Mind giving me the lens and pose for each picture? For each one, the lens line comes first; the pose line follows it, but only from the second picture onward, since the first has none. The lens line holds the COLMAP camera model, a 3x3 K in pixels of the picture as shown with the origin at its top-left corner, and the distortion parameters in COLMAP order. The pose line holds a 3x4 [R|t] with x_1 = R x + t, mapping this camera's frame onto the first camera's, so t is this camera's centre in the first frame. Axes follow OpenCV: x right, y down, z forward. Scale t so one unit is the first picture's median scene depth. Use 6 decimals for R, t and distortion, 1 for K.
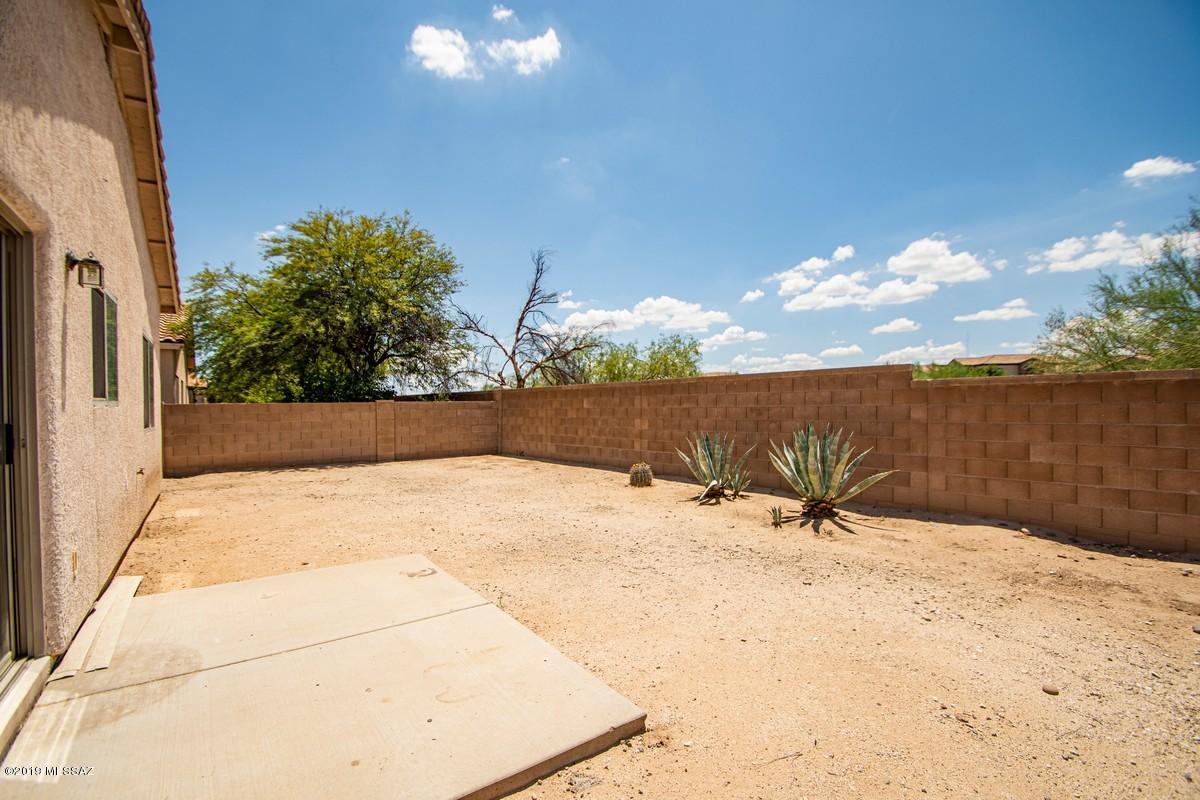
lens RADIAL K [[522.8, 0, 602.2], [0, 522.8, 406.6], [0, 0, 1]] dist [0.006076, -0.011791]
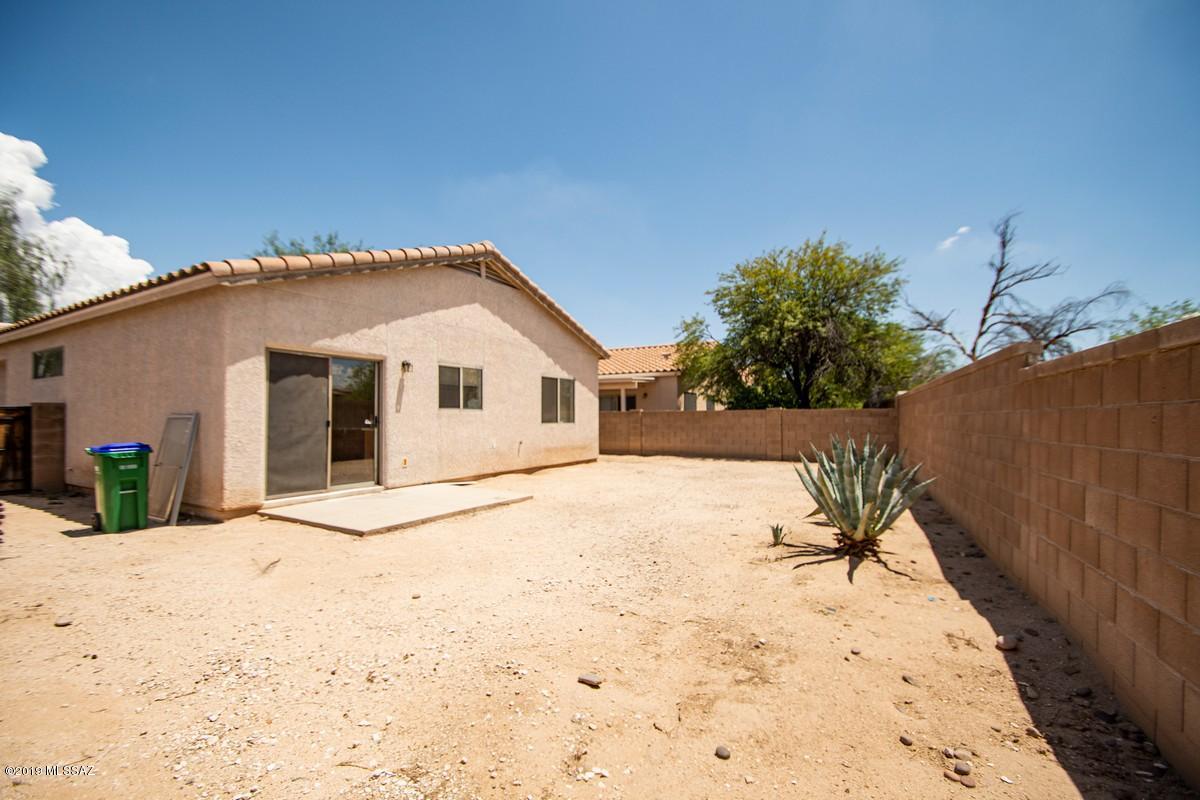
lens RADIAL K [[522.8, 0, 601.5], [0, 522.8, 410.0], [0, 0, 1]] dist [0.006076, -0.011791]
pose [[0.416104, -0.001579, -0.909316, 0.526788], [-0.006609, 0.999967, -0.004761, 0.000363], [0.909293, 0.007991, 0.416080, 0.179799]]
